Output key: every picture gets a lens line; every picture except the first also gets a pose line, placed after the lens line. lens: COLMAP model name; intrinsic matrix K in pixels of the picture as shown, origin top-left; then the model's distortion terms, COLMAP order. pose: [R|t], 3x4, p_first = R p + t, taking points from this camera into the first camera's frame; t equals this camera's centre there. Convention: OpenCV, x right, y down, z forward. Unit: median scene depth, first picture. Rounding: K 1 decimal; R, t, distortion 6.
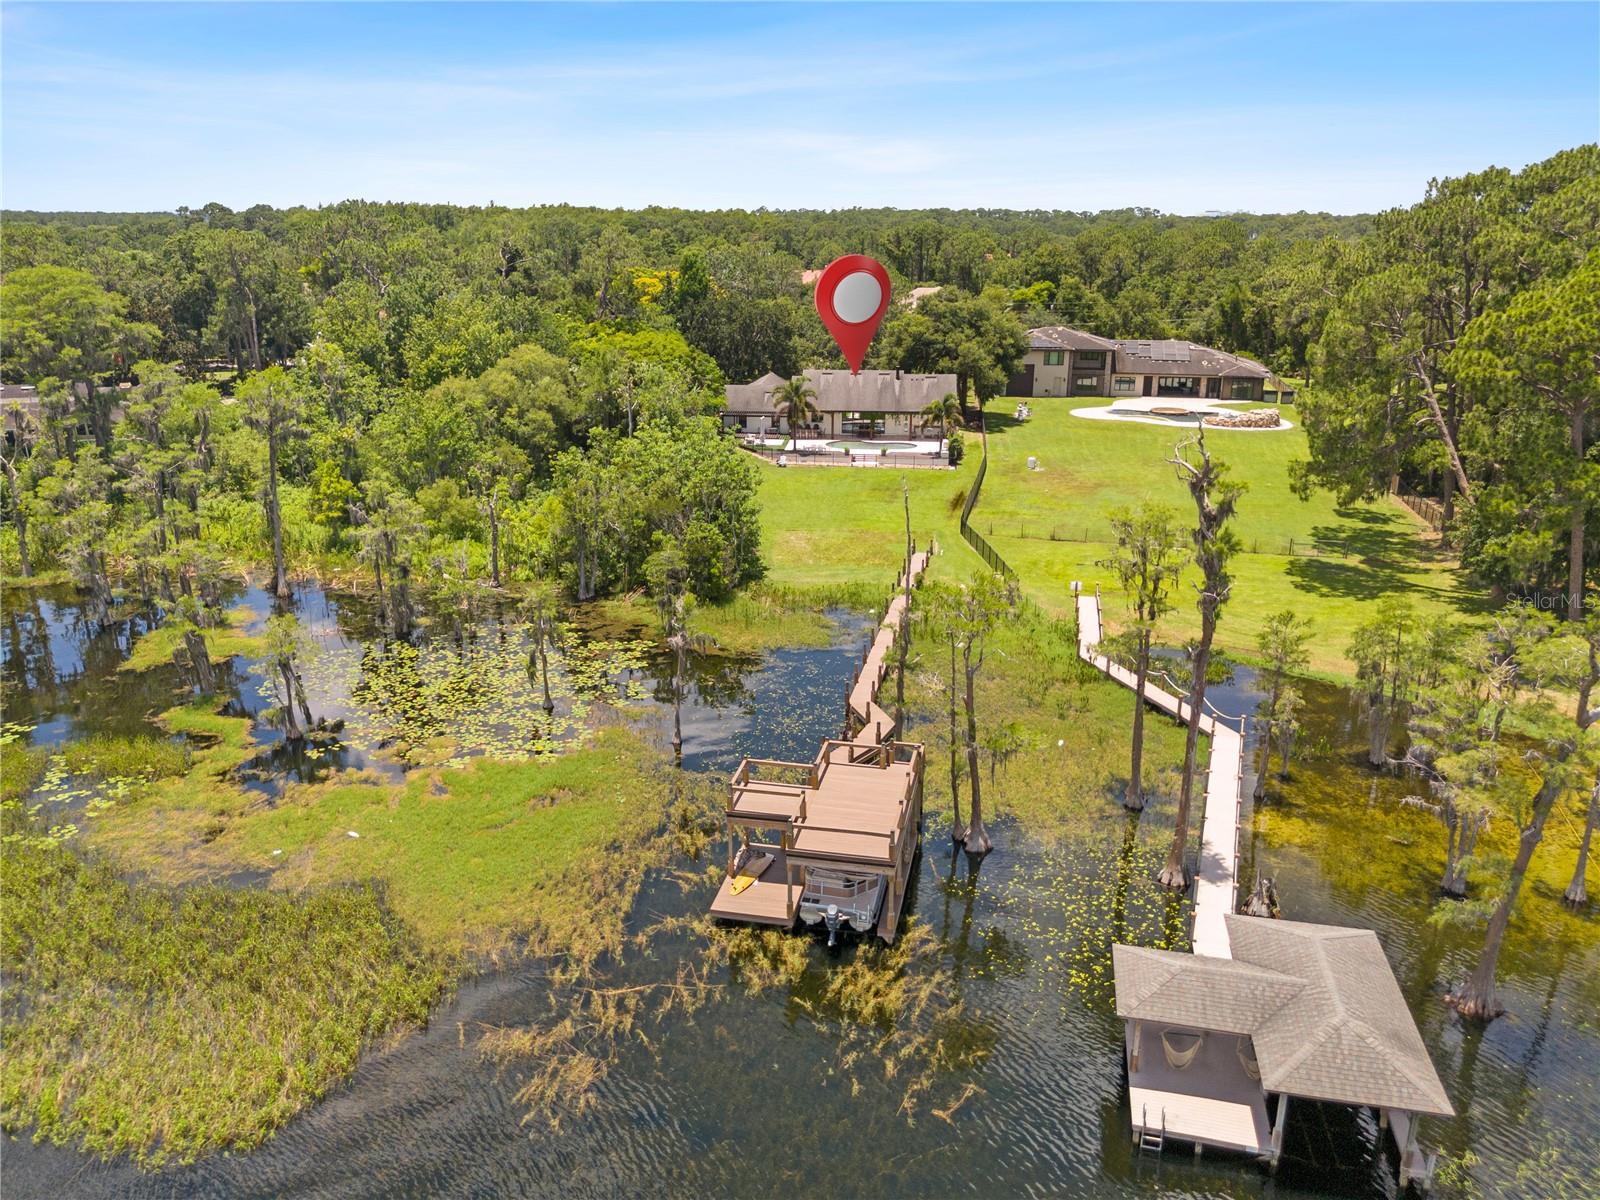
lens RADIAL K [[1084.3, 0, 800.0], [0, 1084.3, 600.0], [0, 0, 1]] dist [0.022761, -0.001604]
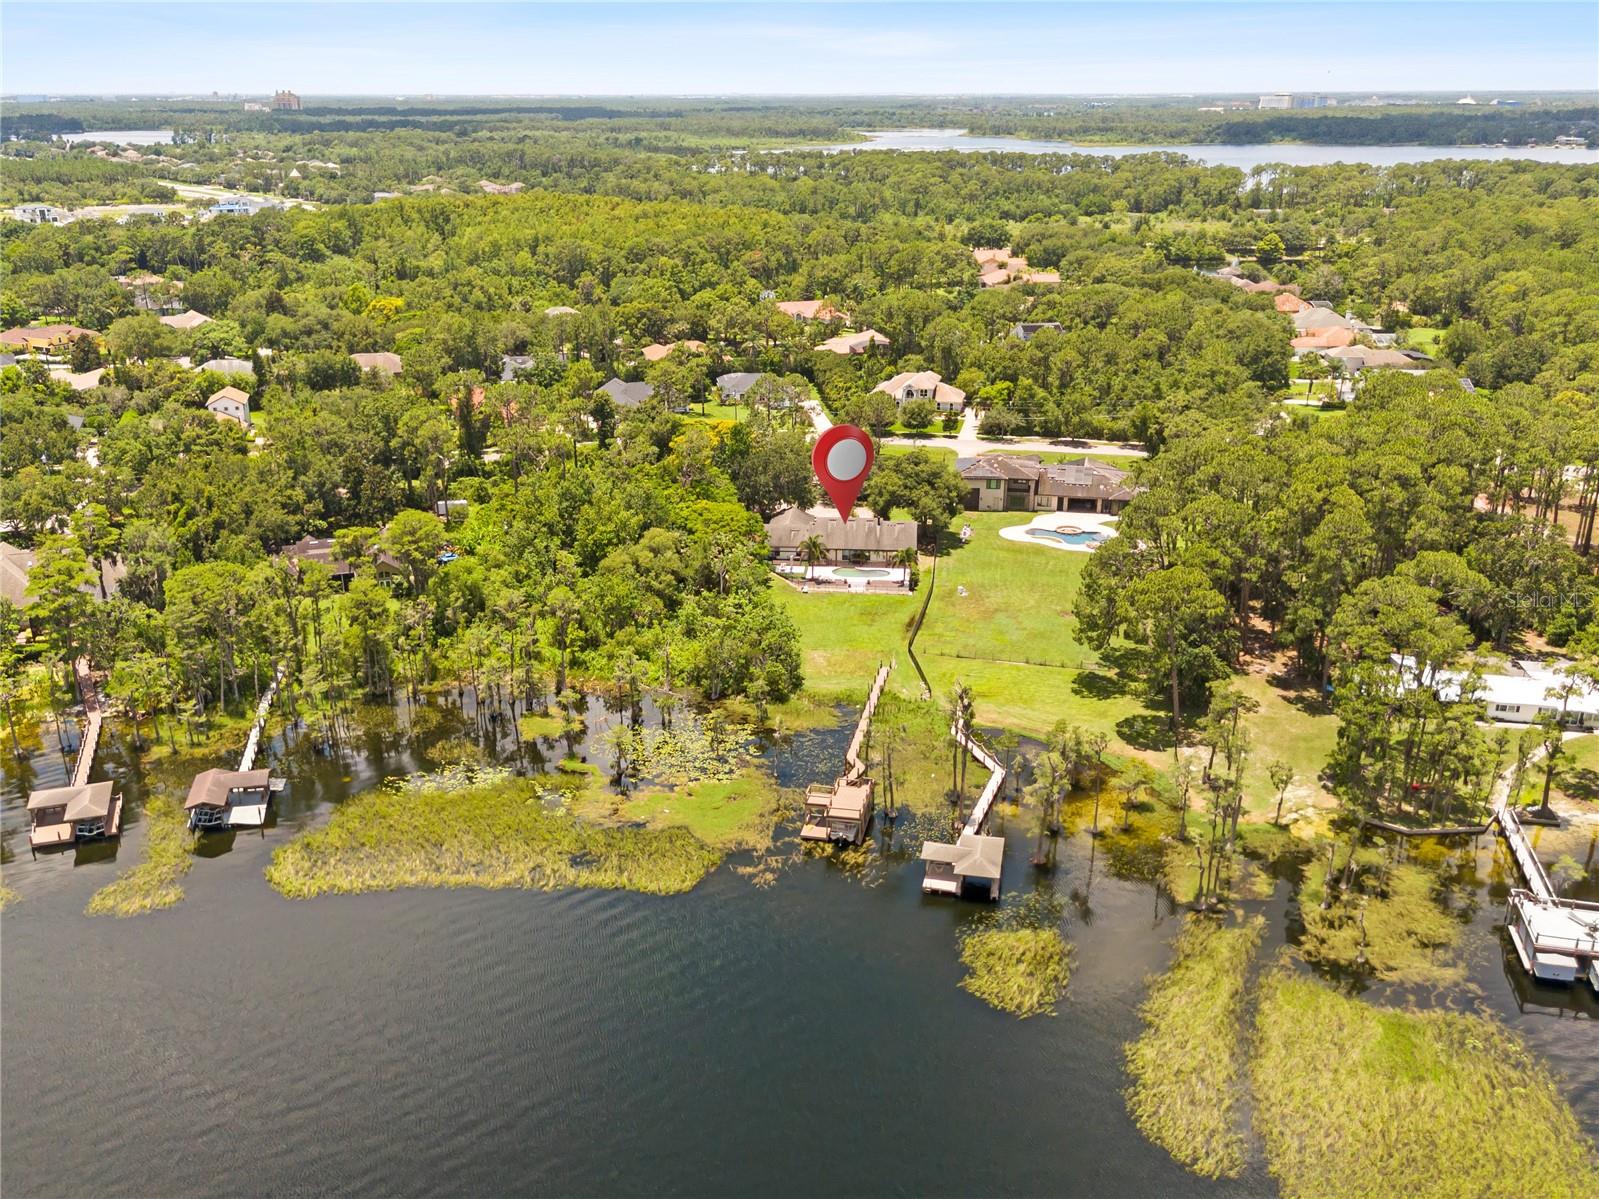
lens RADIAL K [[1250.3, 0, 763.0], [0, 1250.3, 660.3], [0, 0, 1]] dist [0.053501, -0.000950]
pose [[0.999733, -0.003590, -0.022813, -0.035542], [0.005340, 0.997009, 0.077105, -0.158038], [0.022467, -0.077206, 0.996762, -0.821525]]
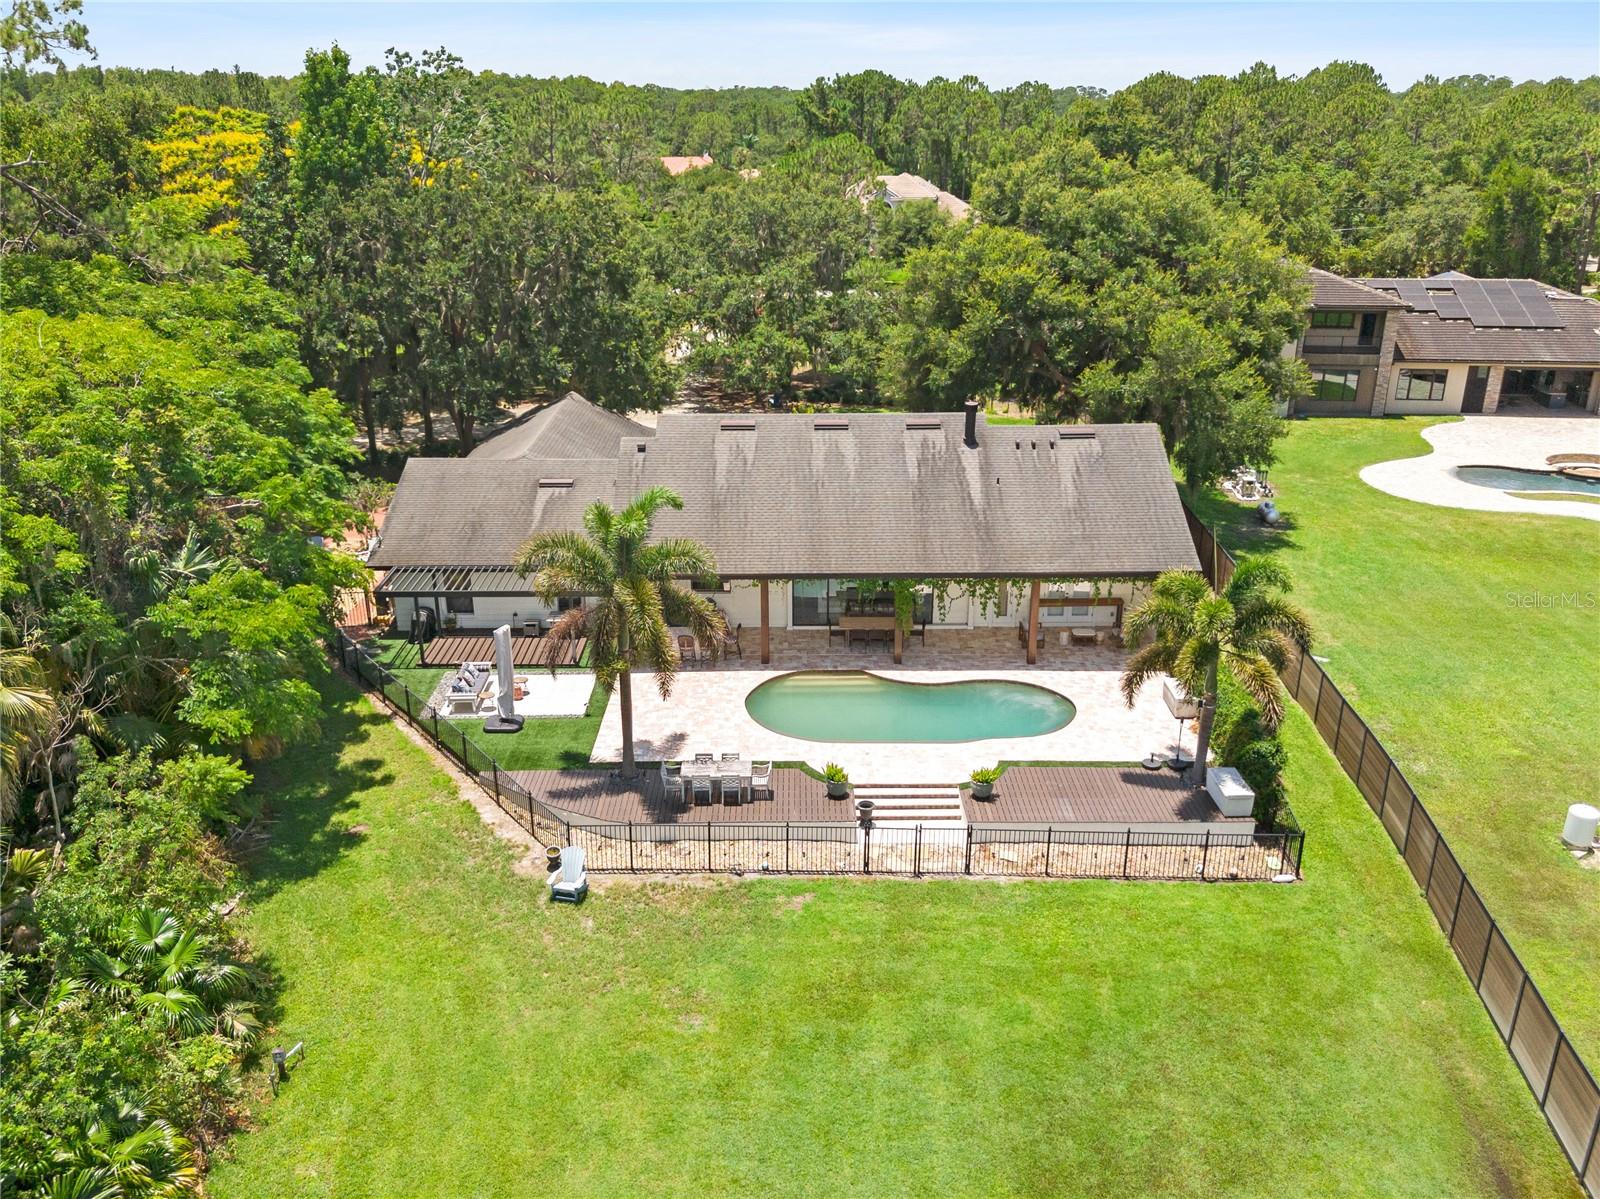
lens RADIAL K [[1216.4, 0, 808.8], [0, 1216.4, 602.8], [0, 0, 1]] dist [0.044687, -0.043330]
pose [[0.994548, -0.039101, 0.096674, 0.010790], [0.034701, 0.998302, 0.046784, -0.186407], [-0.098340, -0.043175, 0.994216, 0.699401]]
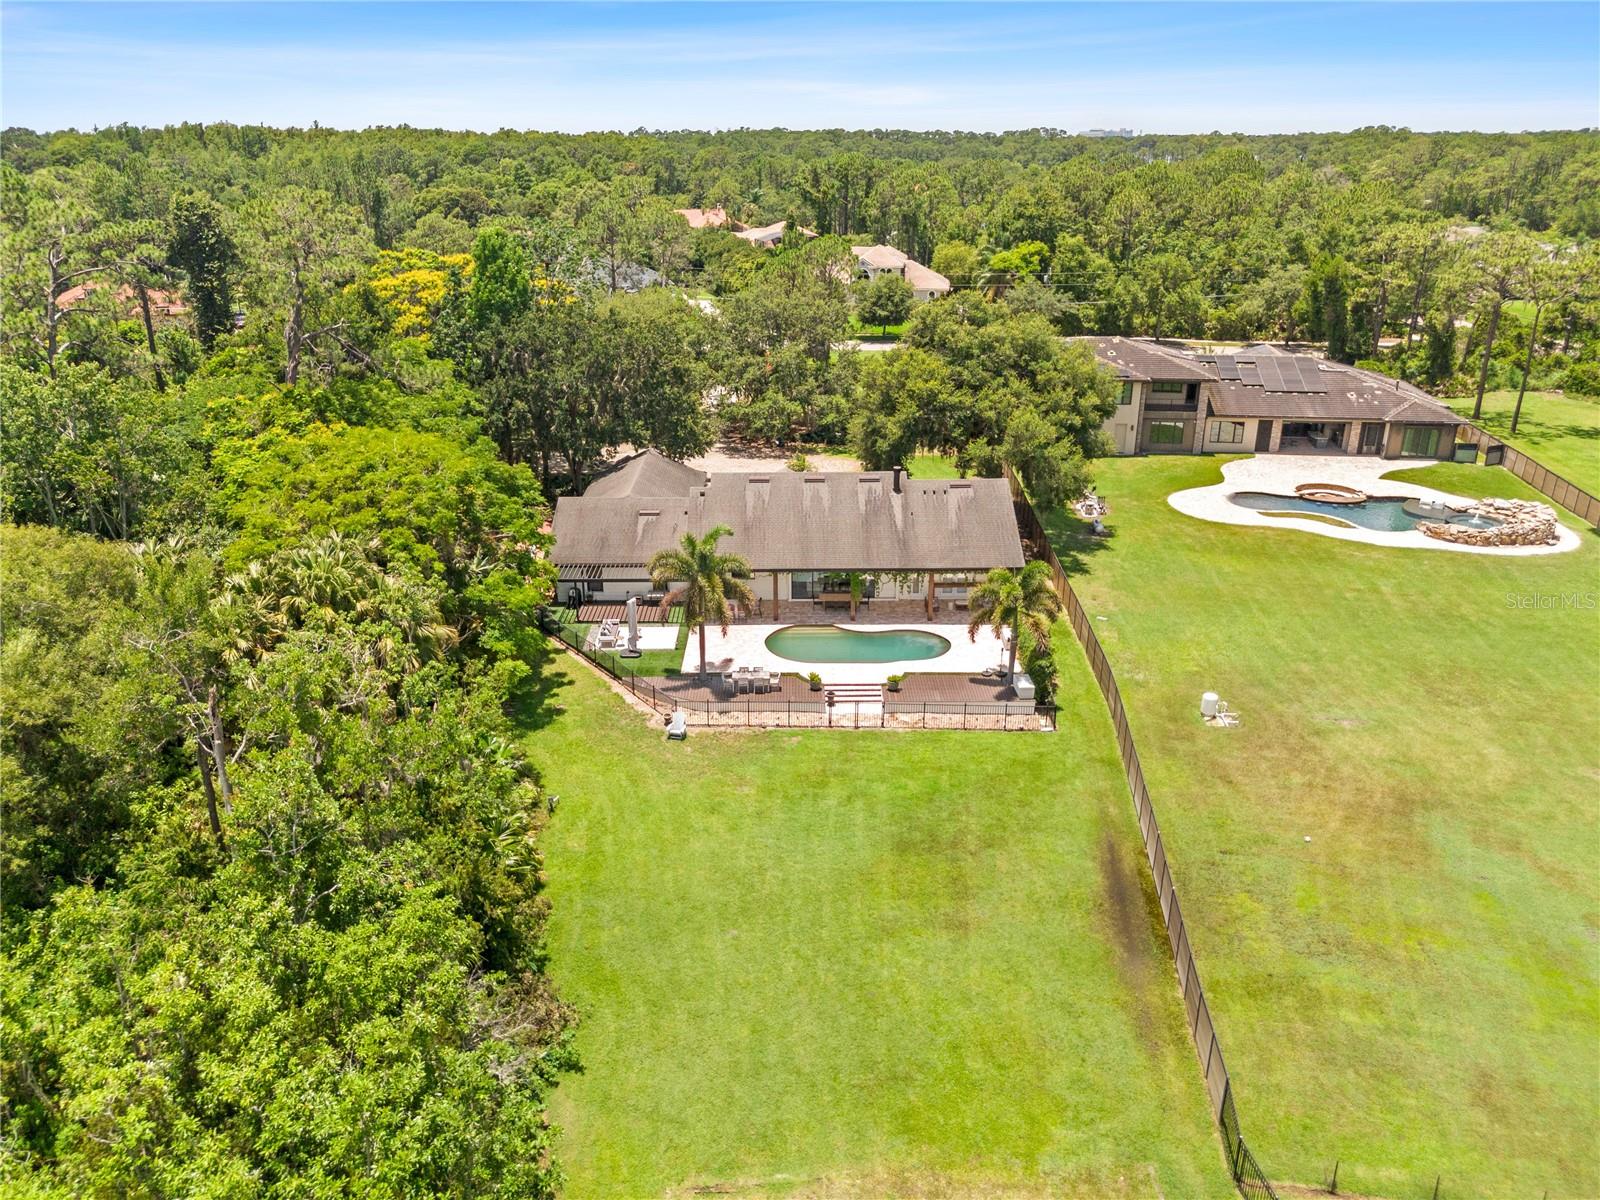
lens RADIAL K [[1084.3, 0, 800.0], [0, 1084.3, 600.0], [0, 0, 1]] dist [0.022761, -0.001604]
pose [[0.995073, -0.041266, 0.090148, -0.004204], [0.035462, 0.997250, 0.065069, -0.197493], [-0.092585, -0.061552, 0.993800, 0.518113]]
